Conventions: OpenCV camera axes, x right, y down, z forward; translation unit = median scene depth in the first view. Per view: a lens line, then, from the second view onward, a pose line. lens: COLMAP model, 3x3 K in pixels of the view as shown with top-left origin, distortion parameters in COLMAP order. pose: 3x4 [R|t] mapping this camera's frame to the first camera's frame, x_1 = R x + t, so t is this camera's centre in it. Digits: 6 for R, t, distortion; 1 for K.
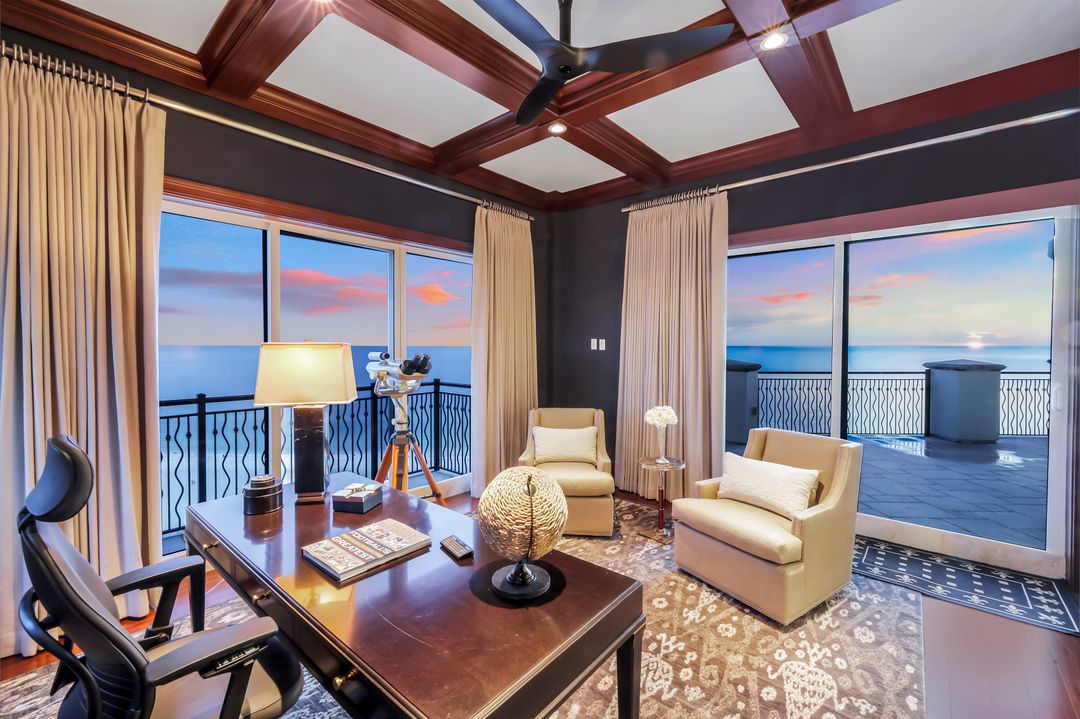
lens RADIAL K [[453.6, 0, 536.5], [0, 453.6, 356.7], [0, 0, 1]] dist [-0.001782, 0.000622]
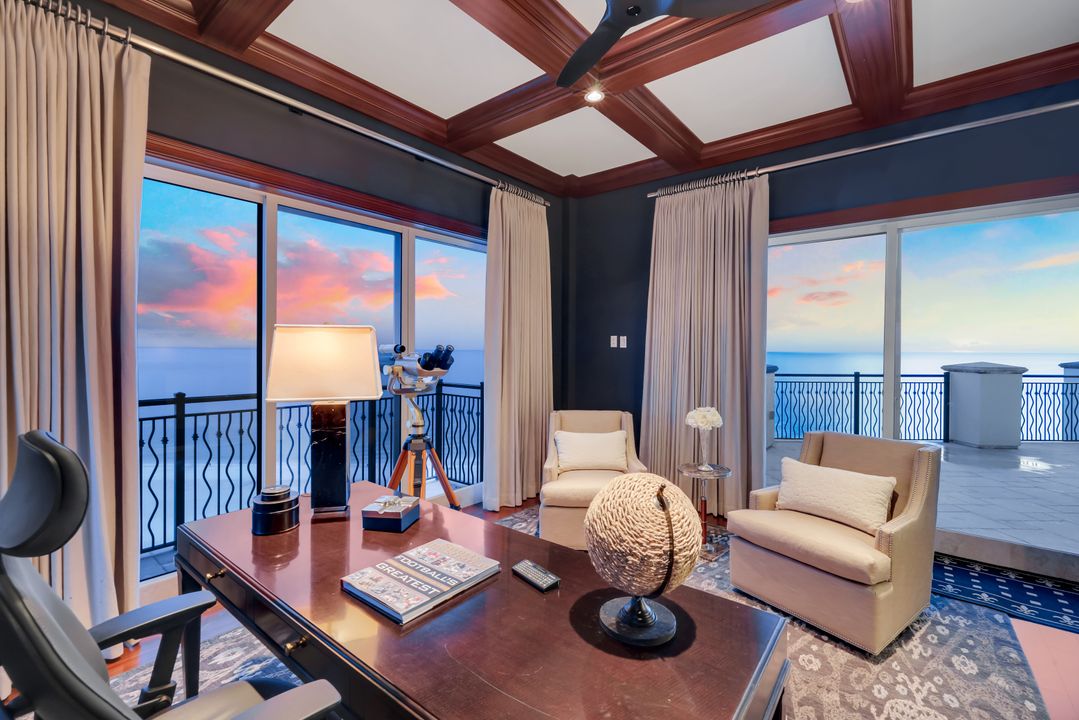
lens RADIAL K [[474.7, 0, 540.8], [0, 474.7, 355.2], [0, 0, 1]] dist [-0.001812, -0.000020]
pose [[0.999345, 0.004676, 0.035892, -0.102700], [-0.004280, 0.999929, -0.011101, 0.021355], [-0.035941, 0.010940, 0.999294, 0.081831]]
